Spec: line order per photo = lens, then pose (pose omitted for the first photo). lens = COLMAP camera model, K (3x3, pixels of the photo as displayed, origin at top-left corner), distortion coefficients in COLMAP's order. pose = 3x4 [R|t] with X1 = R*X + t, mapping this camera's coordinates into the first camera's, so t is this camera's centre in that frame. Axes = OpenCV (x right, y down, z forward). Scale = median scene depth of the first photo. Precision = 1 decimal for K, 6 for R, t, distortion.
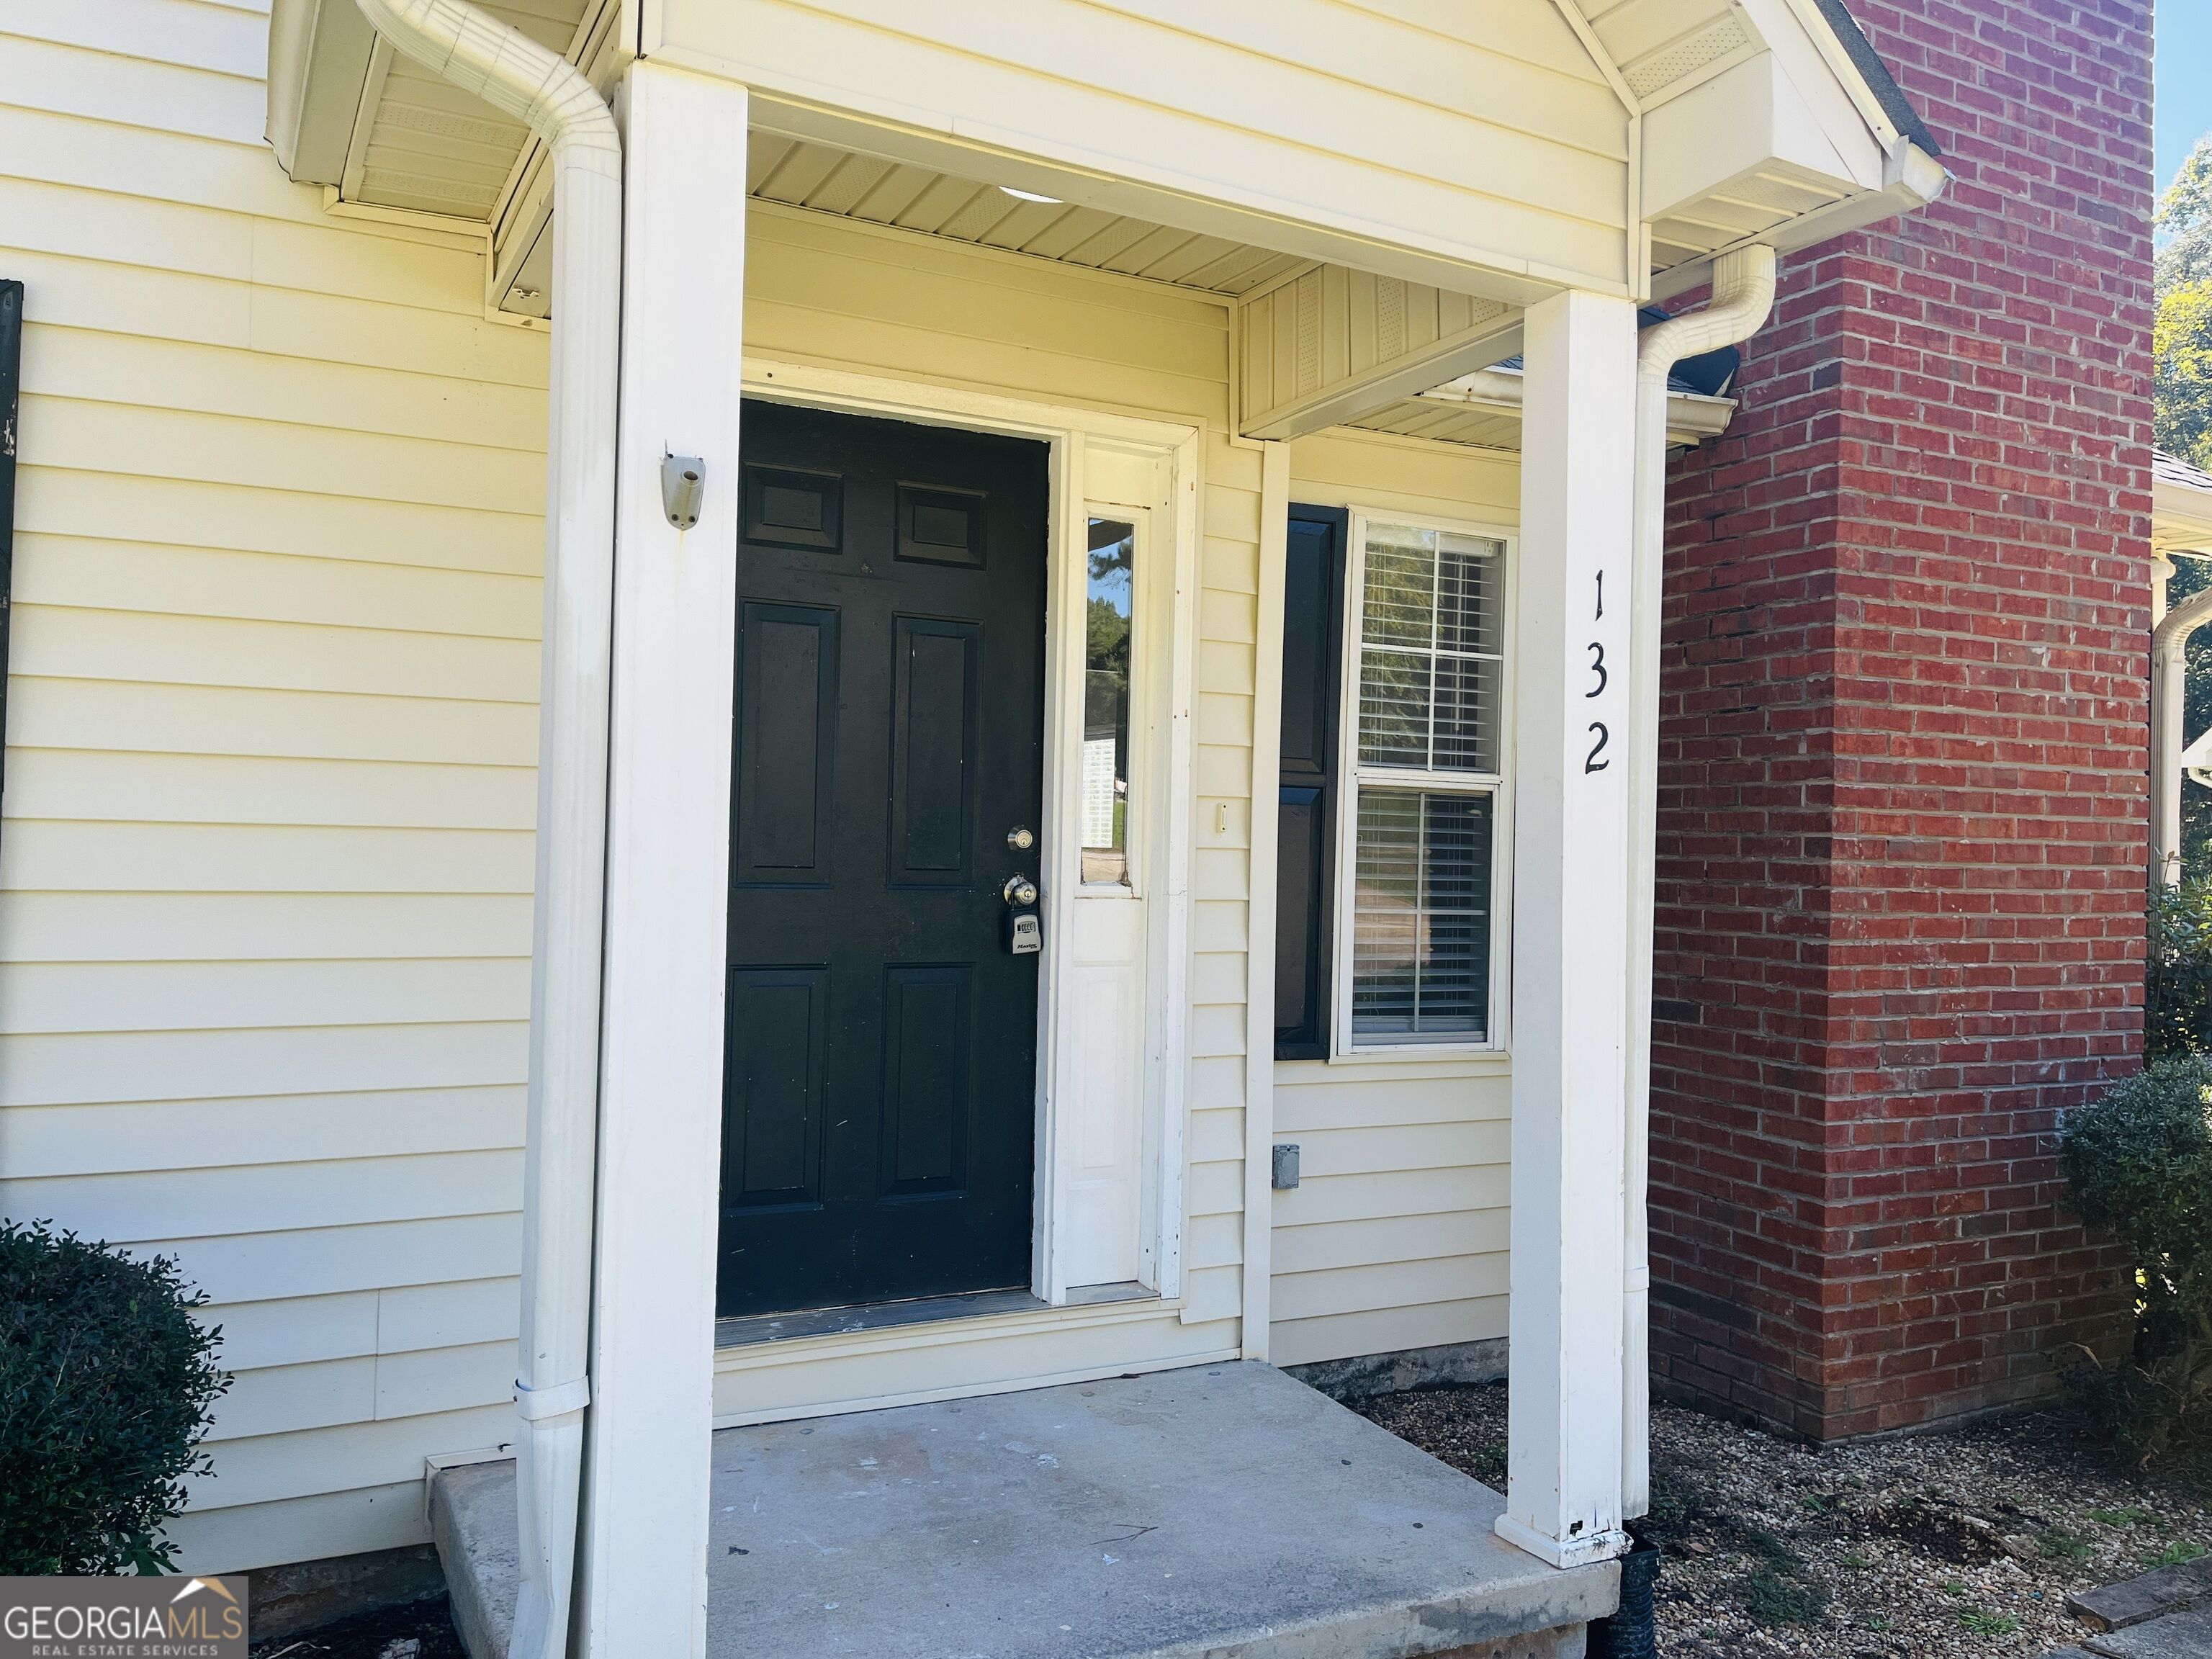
lens RADIAL K [[1700.8, 0, 1106.0], [0, 1700.8, 829.5], [0, 0, 1]] dist [0.091061, -0.144303]
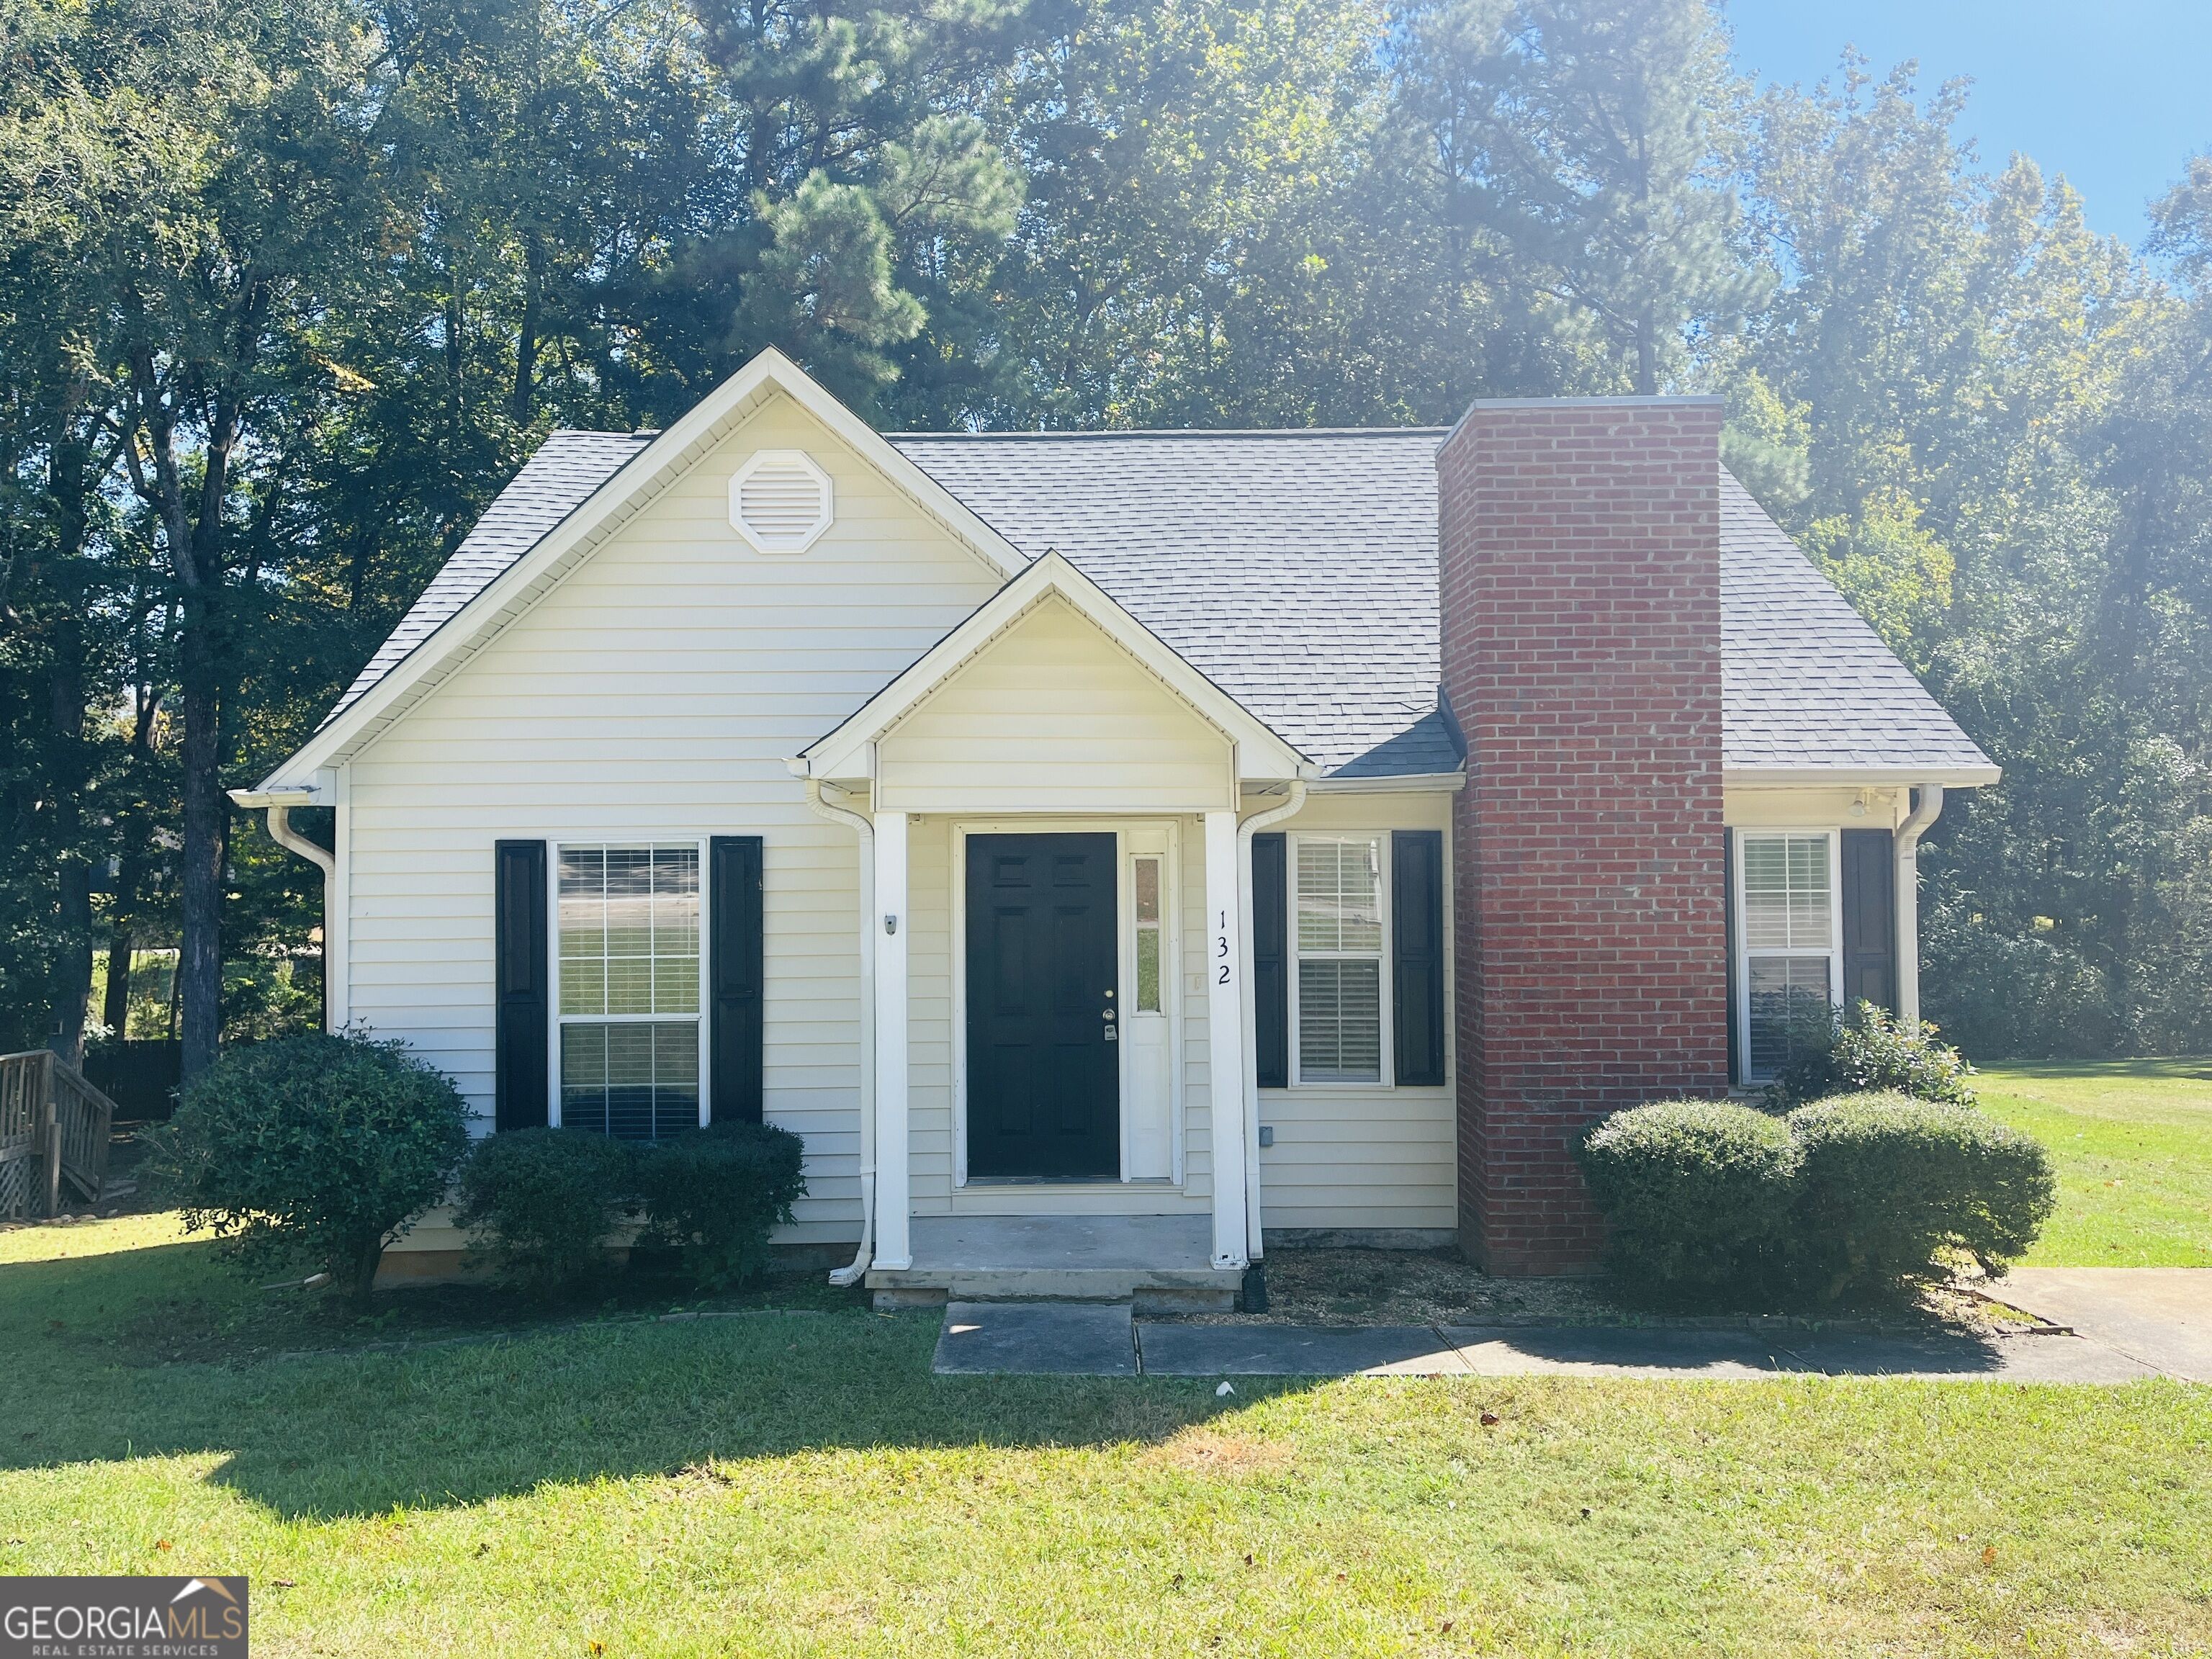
lens RADIAL K [[1700.8, 0, 1106.0], [0, 1700.8, 829.5], [0, 0, 1]] dist [0.091061, -0.144303]
pose [[0.888902, -0.038822, -0.456449, 0.914524], [0.033582, 0.999244, -0.019591, -0.155577], [0.456864, 0.002086, 0.889534, -1.015368]]
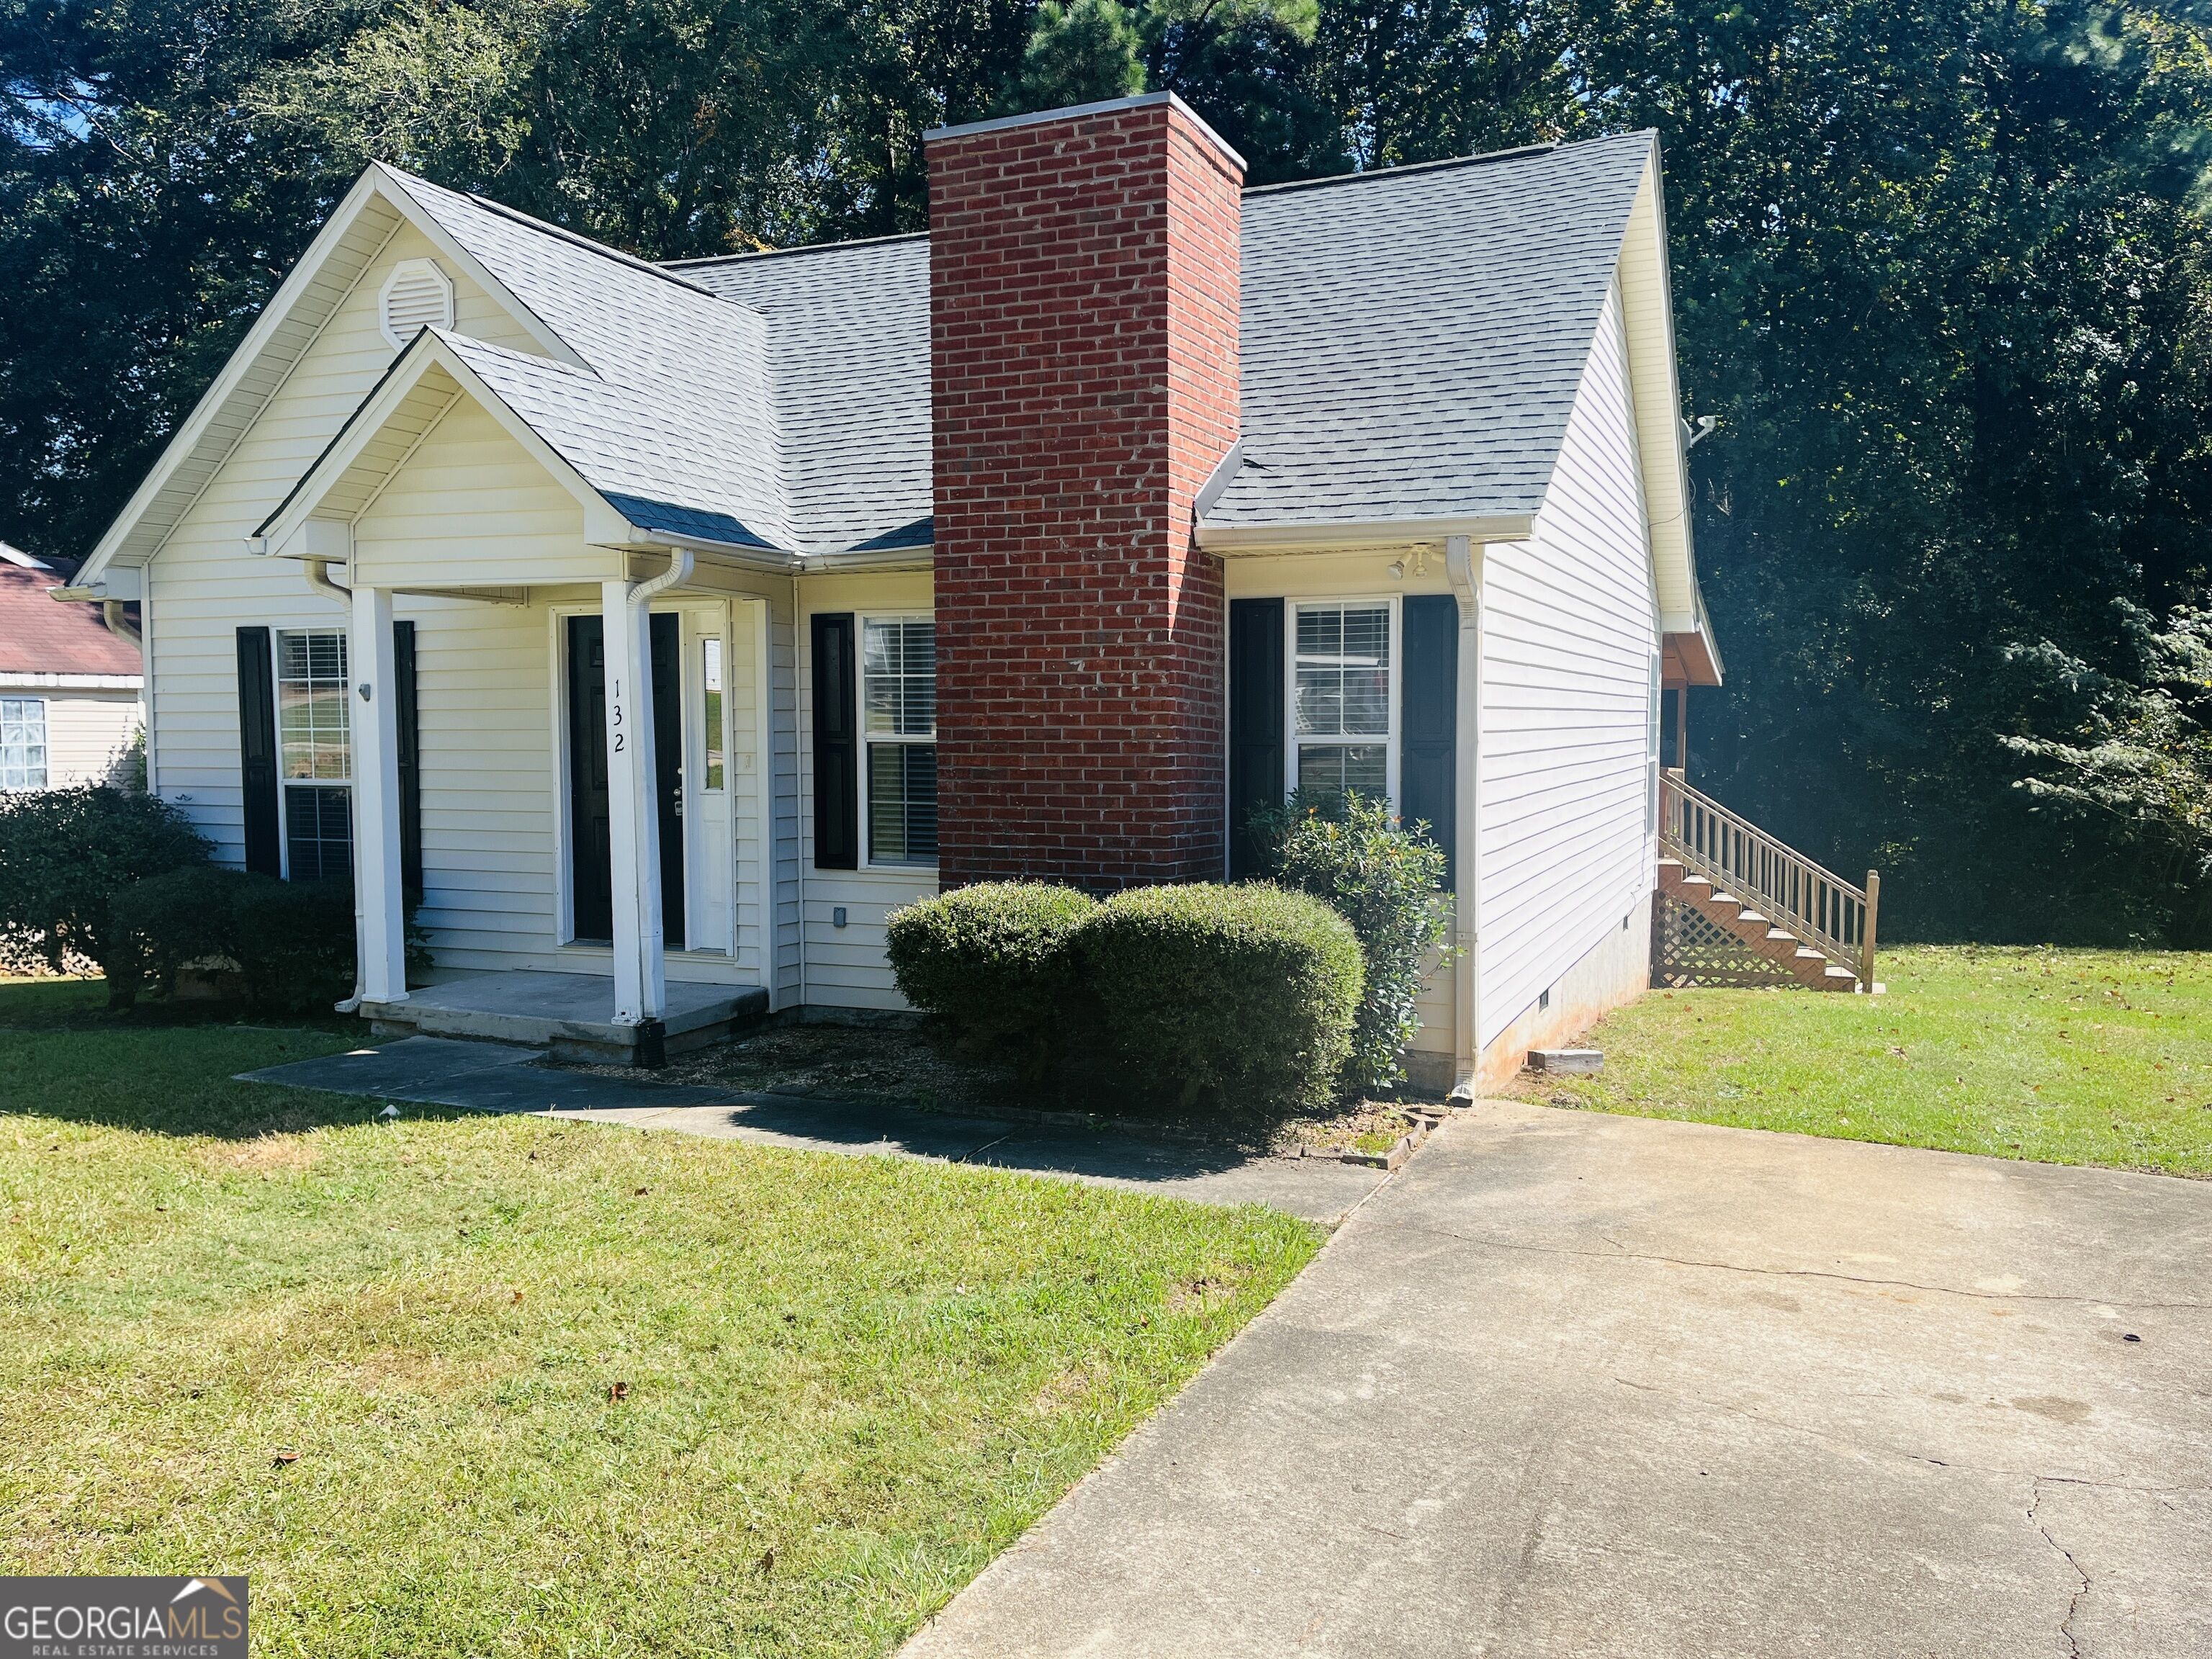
lens RADIAL K [[1697.7, 0, 1092.8], [0, 1697.7, 833.7], [0, 0, 1]] dist [0.118757, -0.328280]
pose [[0.637388, 0.029554, -0.769976, 1.959242], [0.025828, 0.997883, 0.059682, -0.030983], [0.770110, -0.057927, 0.635276, -0.131312]]
